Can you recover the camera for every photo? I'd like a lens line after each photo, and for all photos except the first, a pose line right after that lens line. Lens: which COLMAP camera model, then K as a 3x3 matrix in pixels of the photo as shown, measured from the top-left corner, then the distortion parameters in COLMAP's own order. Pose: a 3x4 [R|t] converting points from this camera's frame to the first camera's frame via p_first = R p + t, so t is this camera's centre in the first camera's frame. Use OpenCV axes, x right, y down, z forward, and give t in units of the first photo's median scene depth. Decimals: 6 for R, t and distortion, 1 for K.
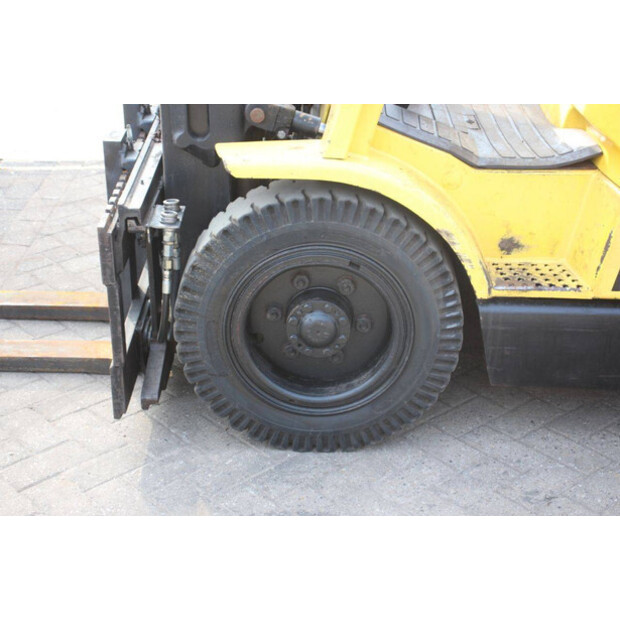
lens RADIAL K [[1175.9, 0, 307.5], [0, 1175.9, 307.5], [0, 0, 1]] dist [0.242032, 0.000000]
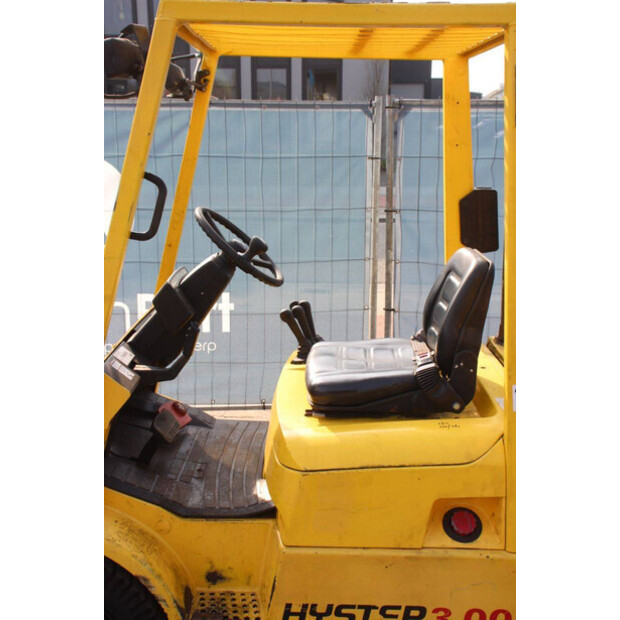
lens RADIAL K [[772.8, 0, 312.4], [0, 772.8, 322.6], [0, 0, 1]] dist [0.074890, 0.000000]
pose [[0.999956, -0.003932, 0.008575, 0.276676], [0.005695, 0.976275, -0.216458, -0.140743], [-0.007521, 0.216497, 0.976254, 0.140643]]
